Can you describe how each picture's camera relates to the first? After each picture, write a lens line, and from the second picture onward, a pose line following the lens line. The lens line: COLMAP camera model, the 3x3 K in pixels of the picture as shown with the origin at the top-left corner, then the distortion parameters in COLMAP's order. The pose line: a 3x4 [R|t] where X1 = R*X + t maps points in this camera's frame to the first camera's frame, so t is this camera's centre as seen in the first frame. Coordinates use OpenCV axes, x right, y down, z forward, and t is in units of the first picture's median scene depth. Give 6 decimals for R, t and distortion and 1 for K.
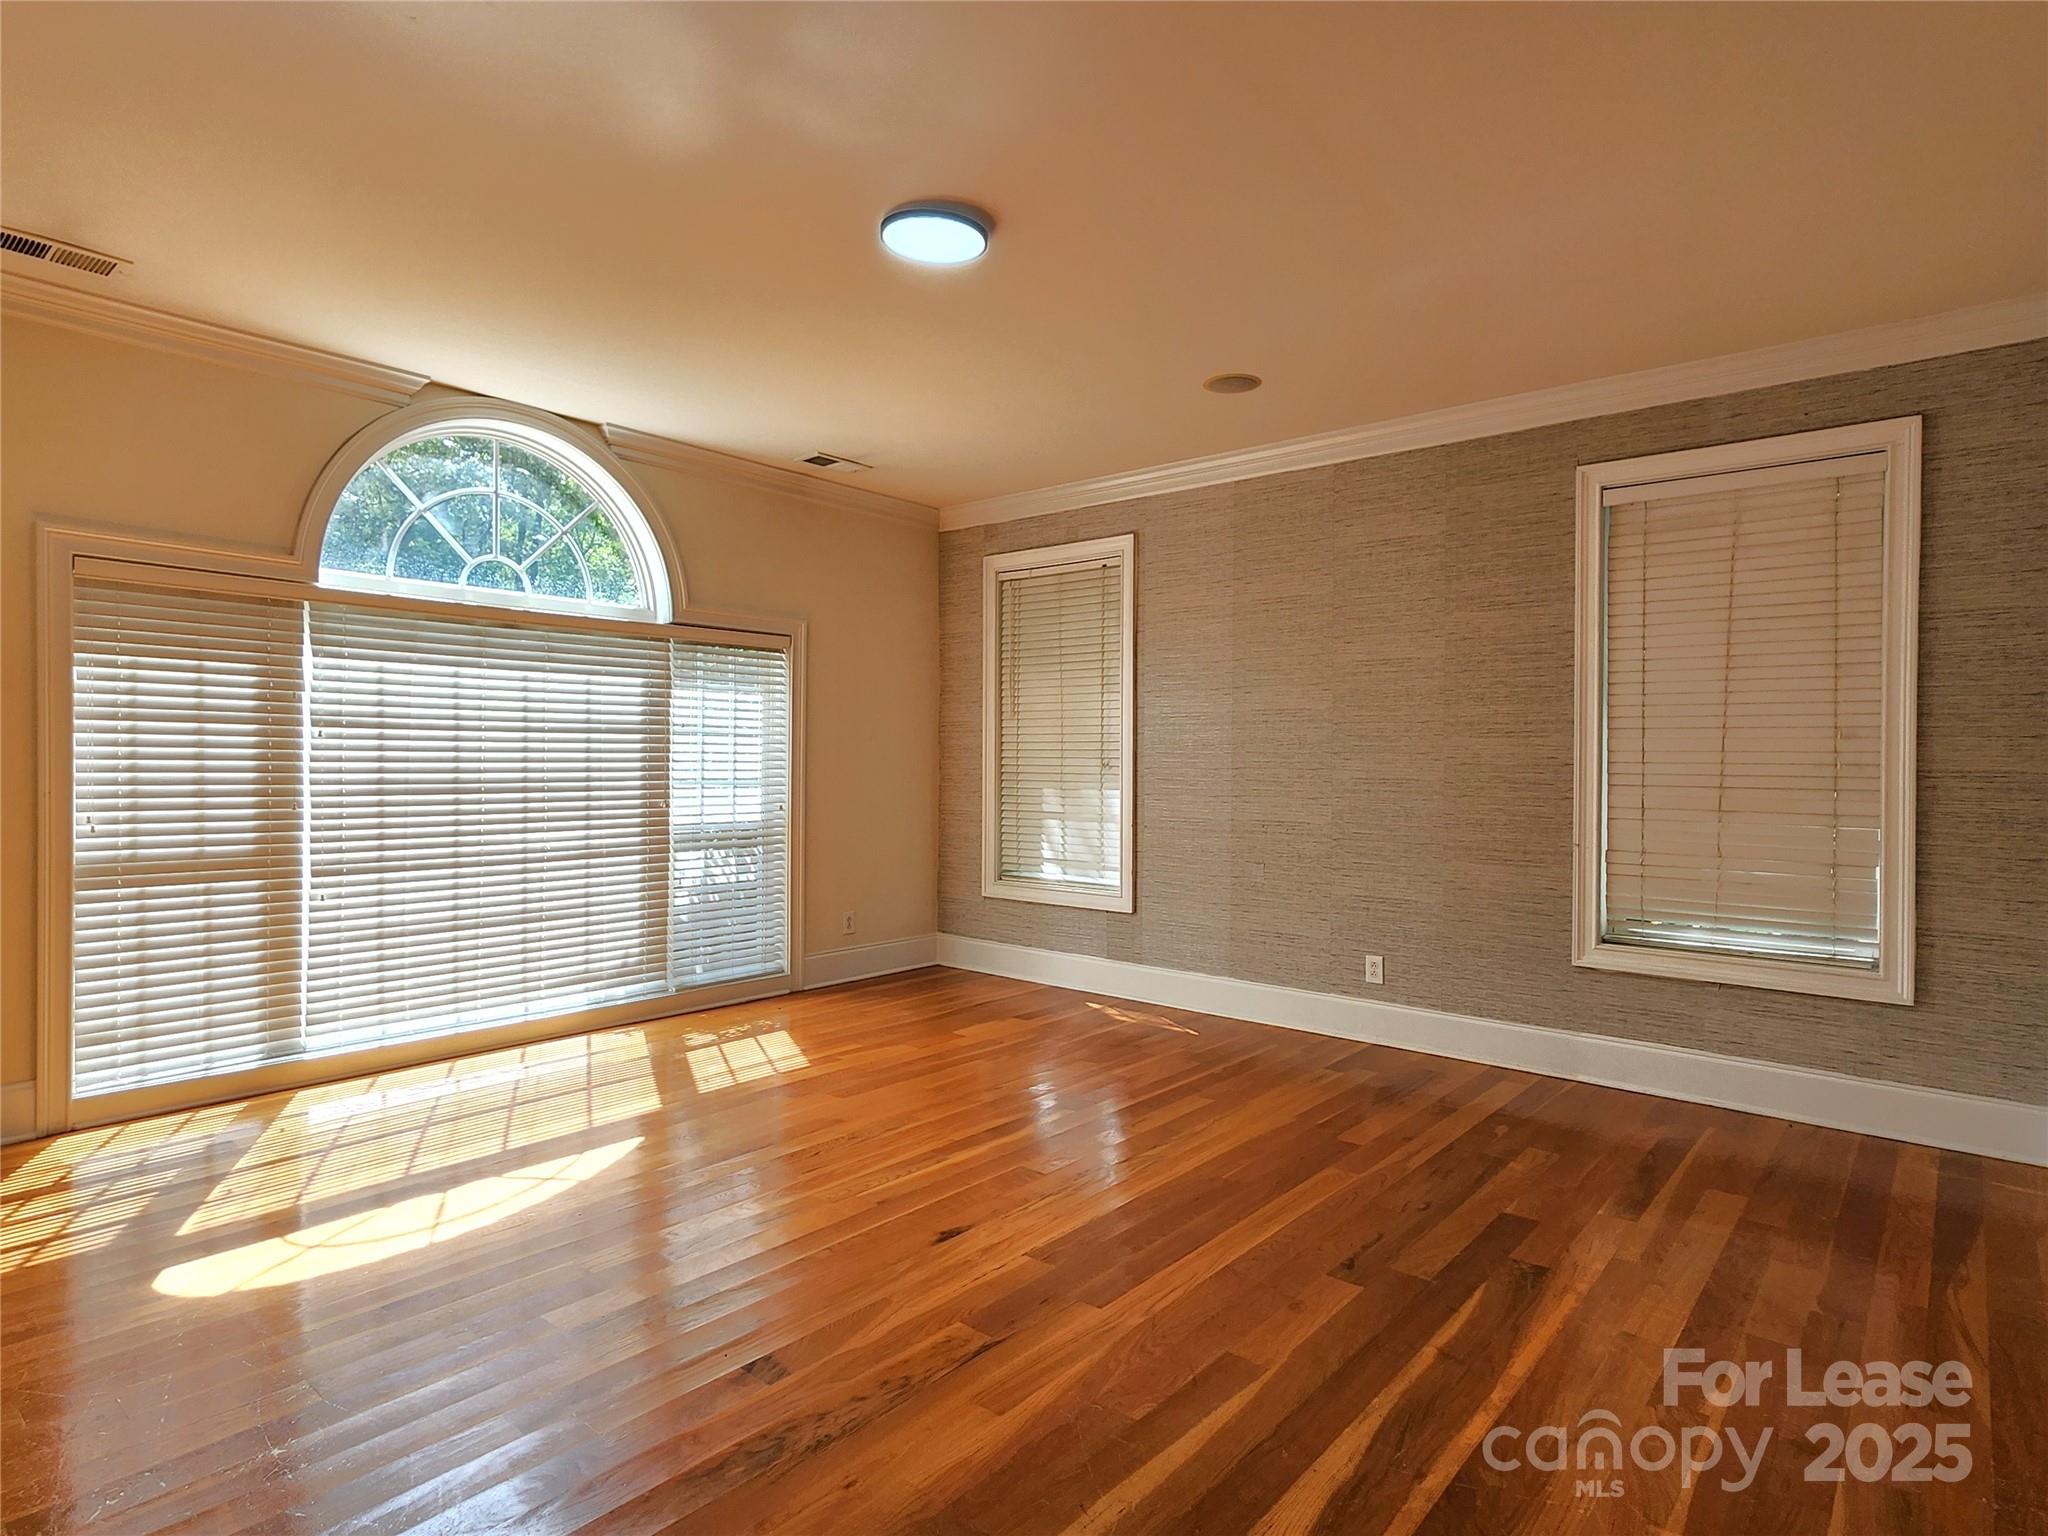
lens RADIAL K [[1102.1, 0, 1024.0], [0, 1102.1, 768.0], [0, 0, 1]] dist [-0.002988, -0.000320]
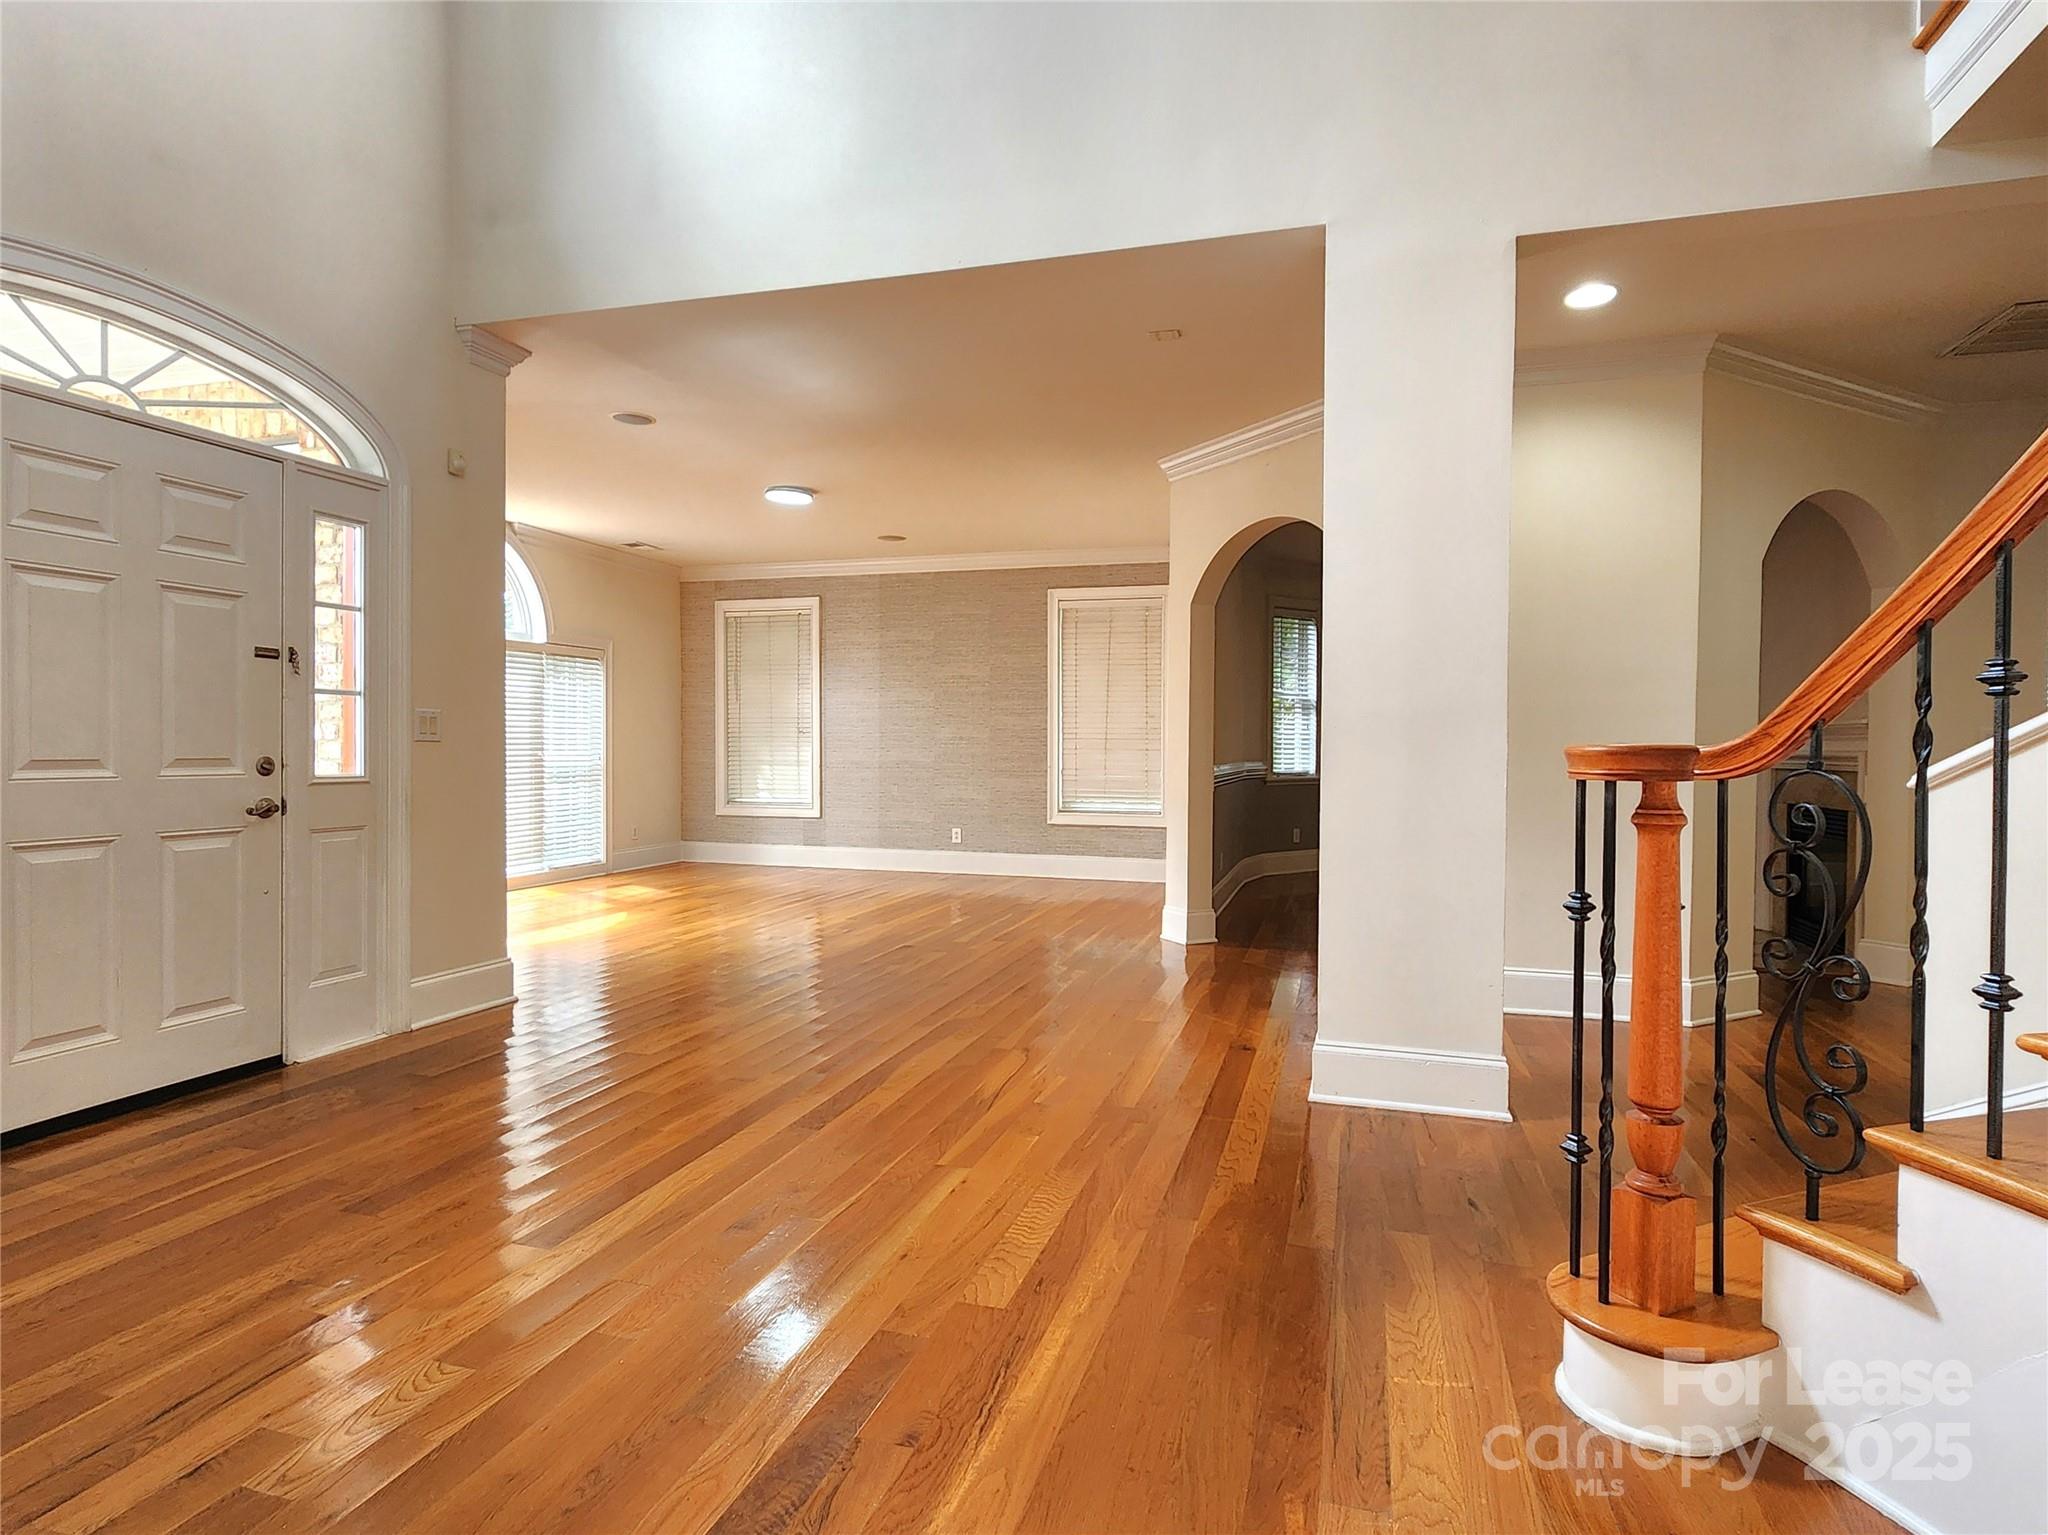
lens RADIAL K [[1102.1, 0, 1024.0], [0, 1102.1, 767.5], [0, 0, 1]] dist [-0.002988, -0.000320]
pose [[0.912736, -0.013046, 0.408341, -0.313117], [0.005791, 0.999803, 0.018997, 0.022717], [-0.408509, -0.014975, 0.912632, -0.701953]]
